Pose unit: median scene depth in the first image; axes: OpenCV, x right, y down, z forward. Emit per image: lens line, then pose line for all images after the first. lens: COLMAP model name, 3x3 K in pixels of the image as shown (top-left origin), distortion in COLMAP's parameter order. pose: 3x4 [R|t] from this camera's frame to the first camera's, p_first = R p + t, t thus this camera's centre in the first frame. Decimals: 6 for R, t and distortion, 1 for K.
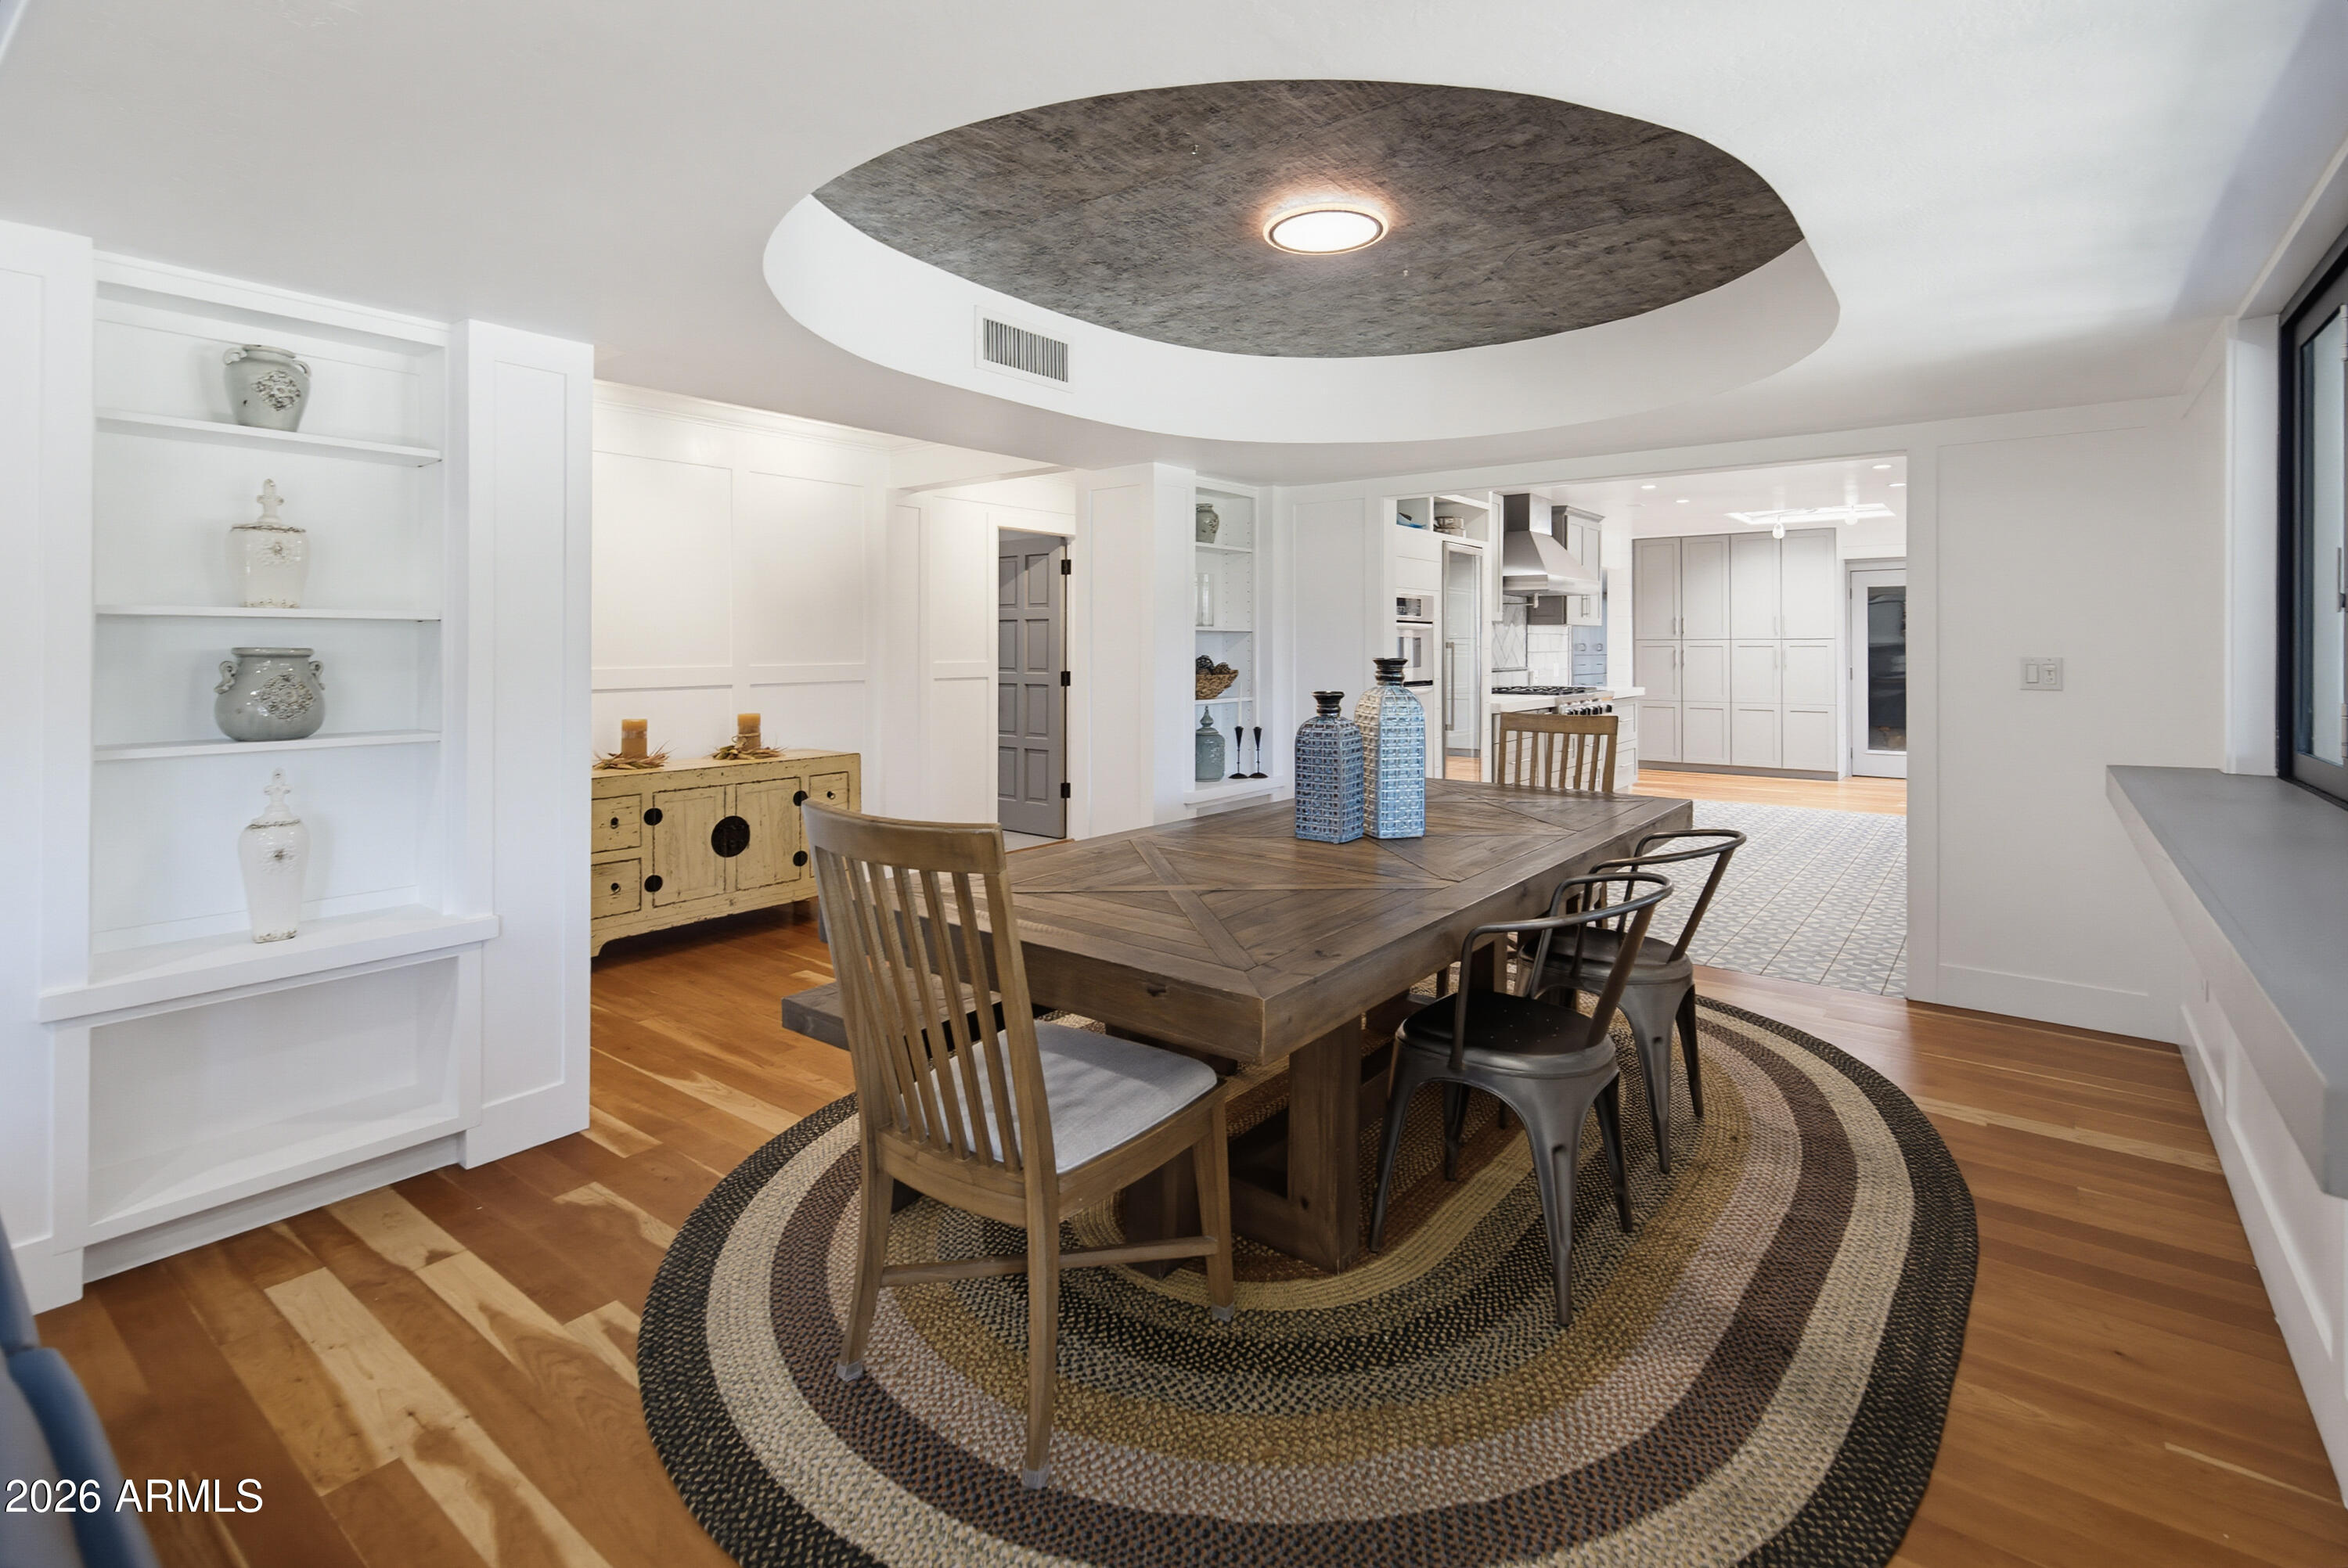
lens RADIAL K [[1092.8, 0, 1176.8], [0, 1092.8, 645.6], [0, 0, 1]] dist [0.001972, -0.002530]
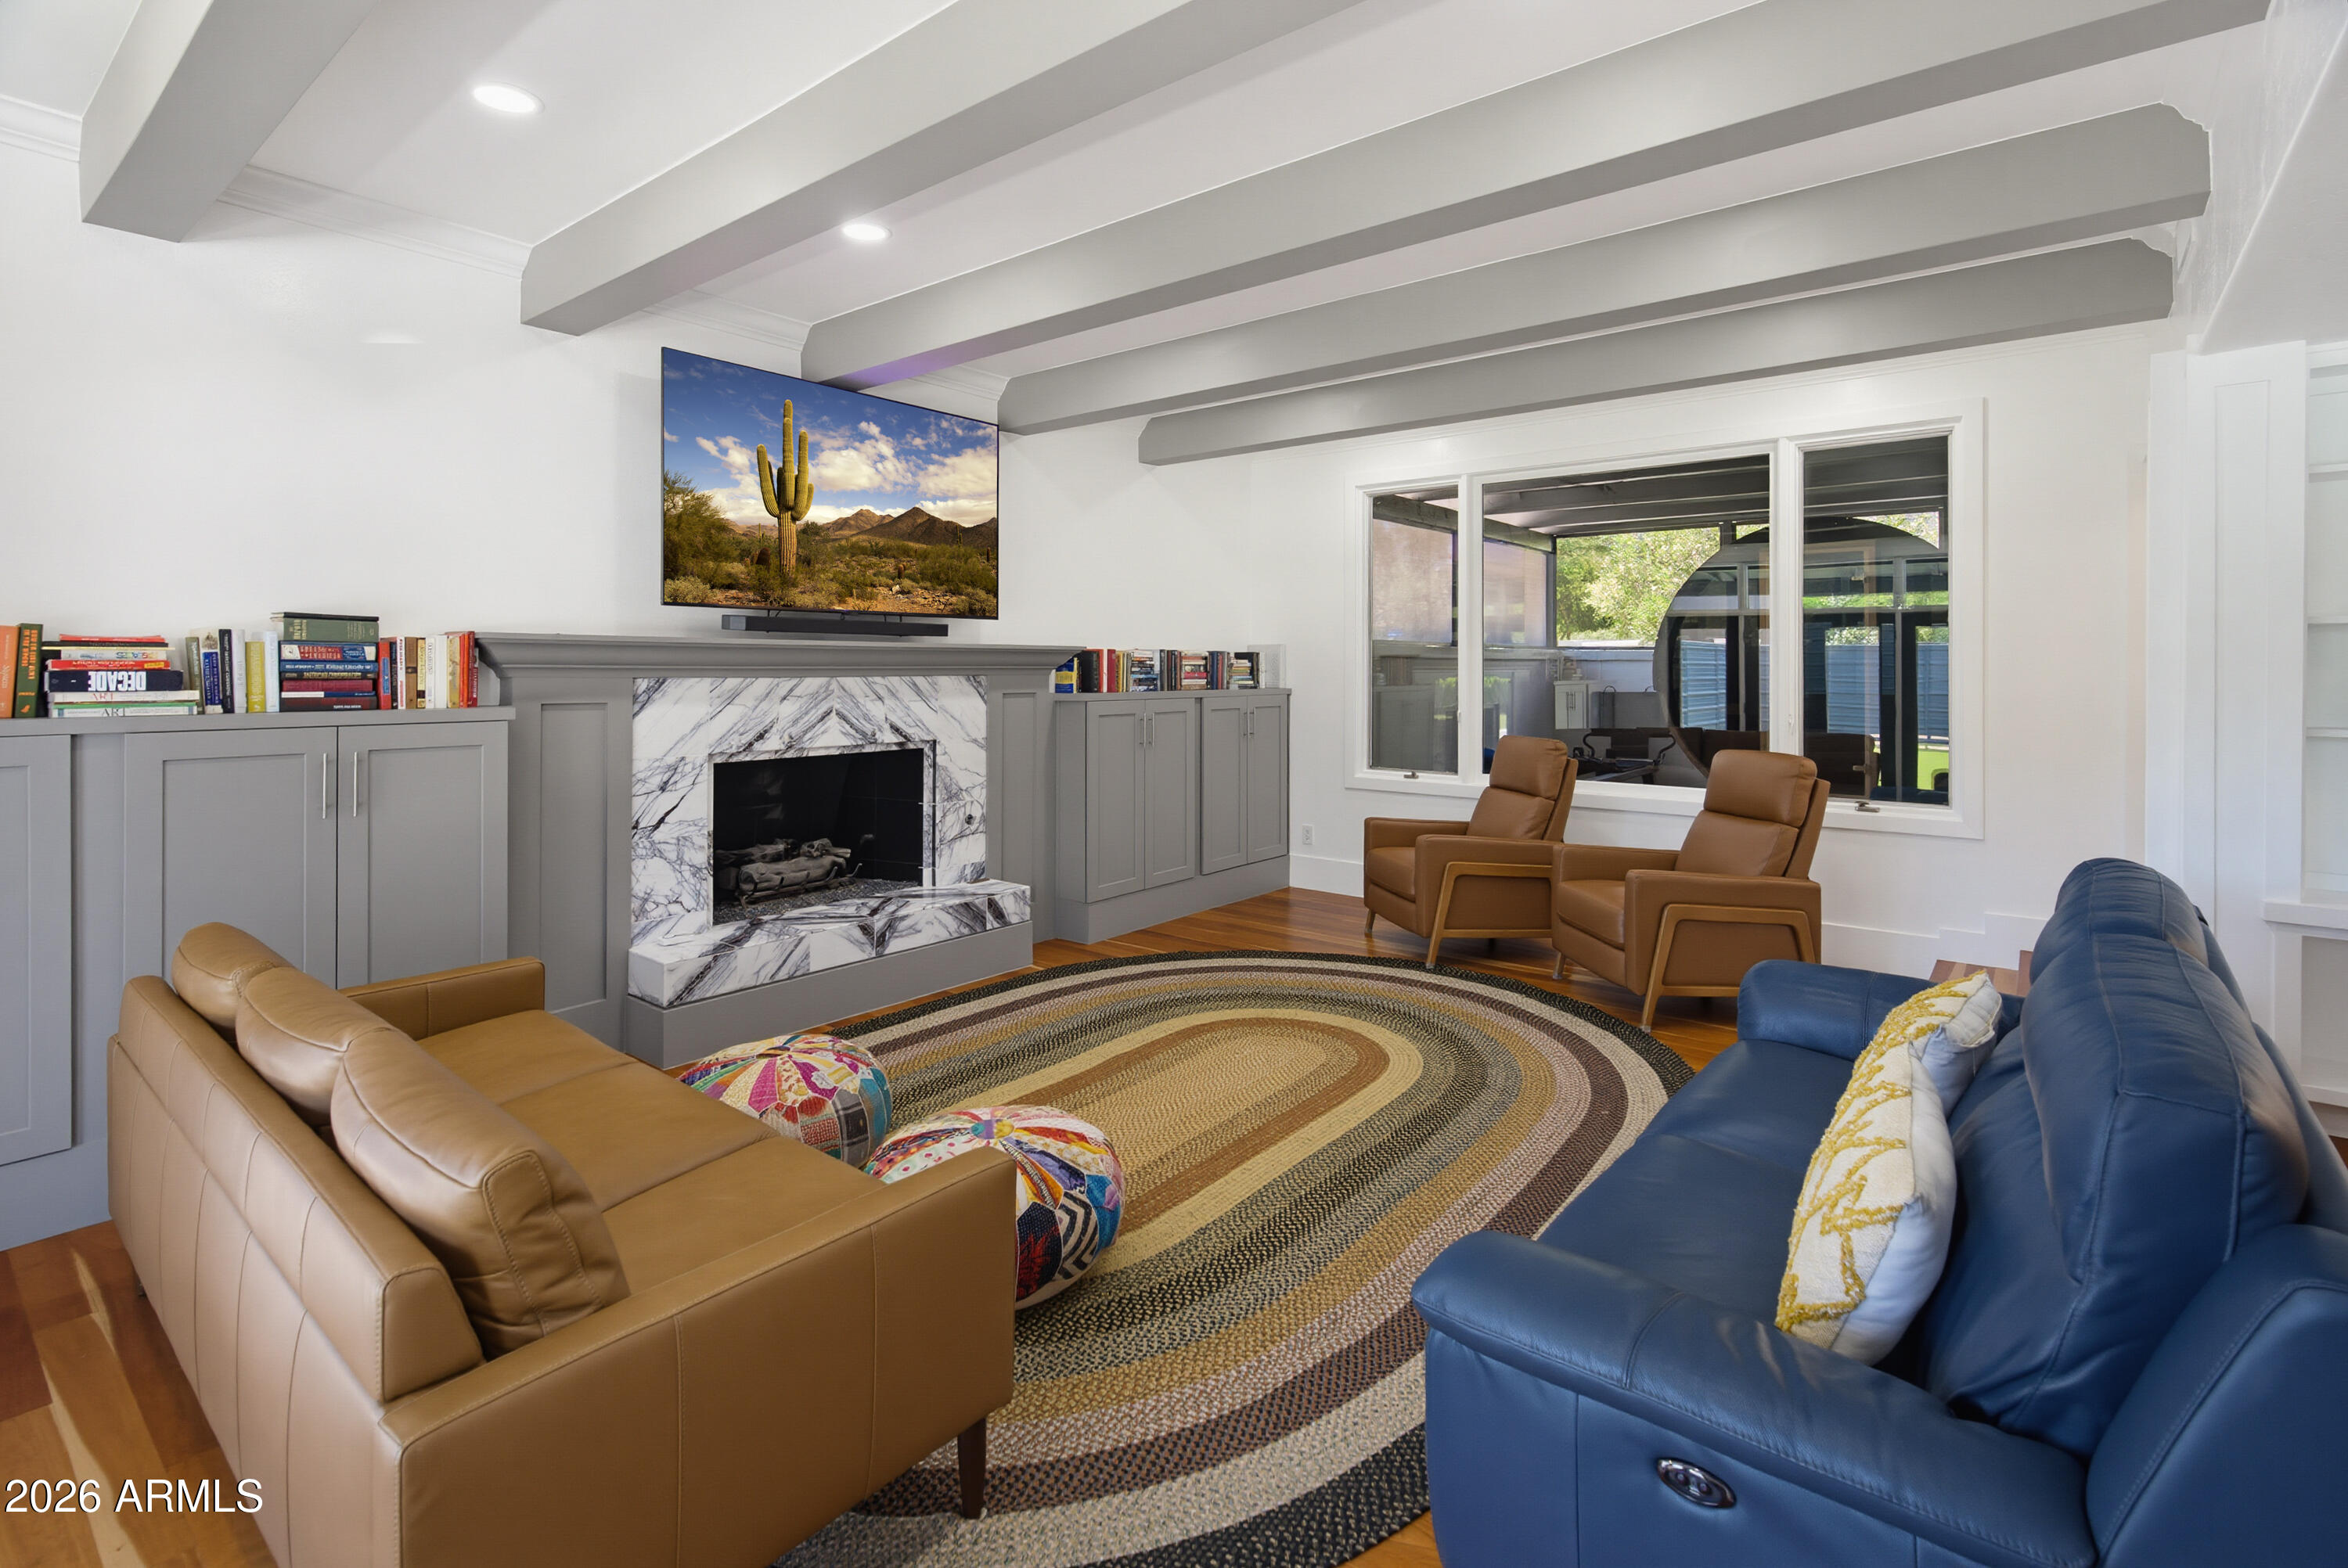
lens RADIAL K [[1092.8, 0, 1169.2], [0, 1092.8, 655.1], [0, 0, 1]] dist [0.001972, -0.002530]
pose [[-0.020610, -0.007784, -0.999757, 0.106008], [-0.002602, 0.999967, -0.007732, 0.007150], [0.999784, 0.002442, -0.020630, -0.102818]]
